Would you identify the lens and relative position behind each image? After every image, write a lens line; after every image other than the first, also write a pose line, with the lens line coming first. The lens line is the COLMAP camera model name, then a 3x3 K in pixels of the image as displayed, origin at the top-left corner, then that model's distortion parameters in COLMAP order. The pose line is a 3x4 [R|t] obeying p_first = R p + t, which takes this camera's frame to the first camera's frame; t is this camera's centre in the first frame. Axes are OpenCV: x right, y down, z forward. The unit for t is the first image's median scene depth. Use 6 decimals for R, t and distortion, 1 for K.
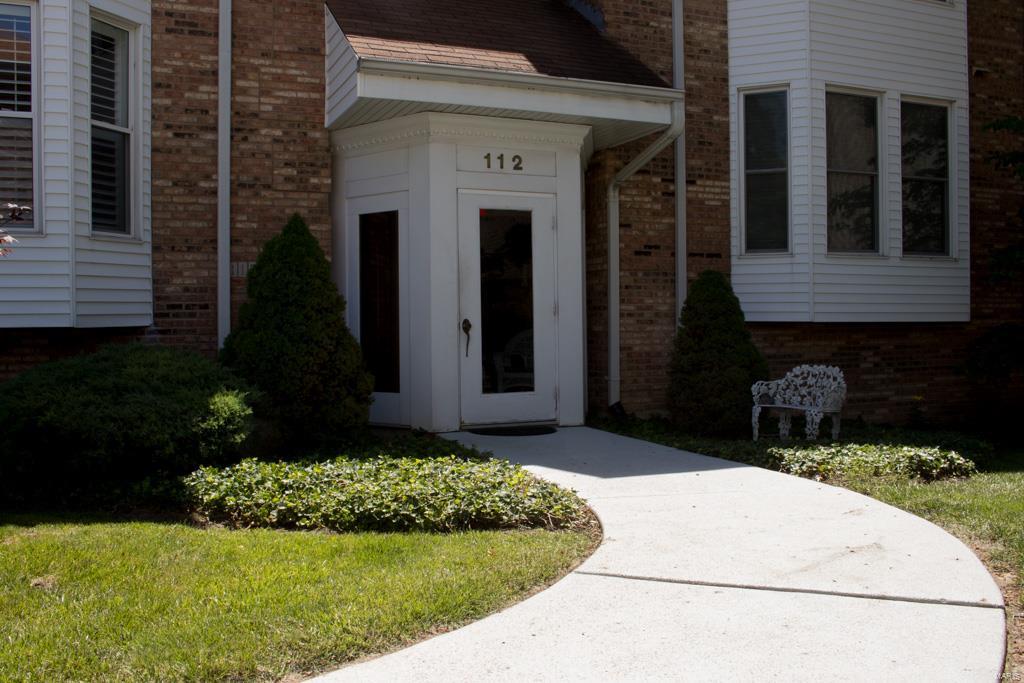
lens RADIAL K [[961.2, 0, 512.6], [0, 961.2, 341.3], [0, 0, 1]] dist [-0.020225, 0.000000]
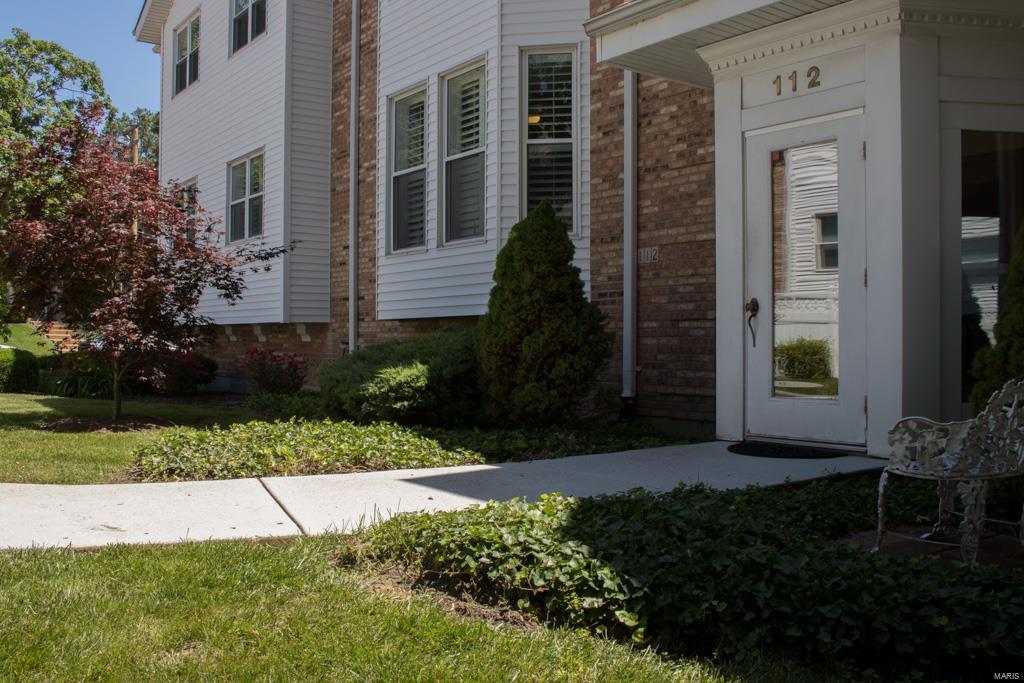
lens RADIAL K [[961.2, 0, 512.7], [0, 961.2, 334.9], [0, 0, 1]] dist [-0.020225, 0.000000]
pose [[0.241727, 0.010065, -0.970292, 0.645533], [-0.021808, 0.999750, 0.004937, 0.005455], [0.970099, 0.019967, 0.241886, 0.625016]]
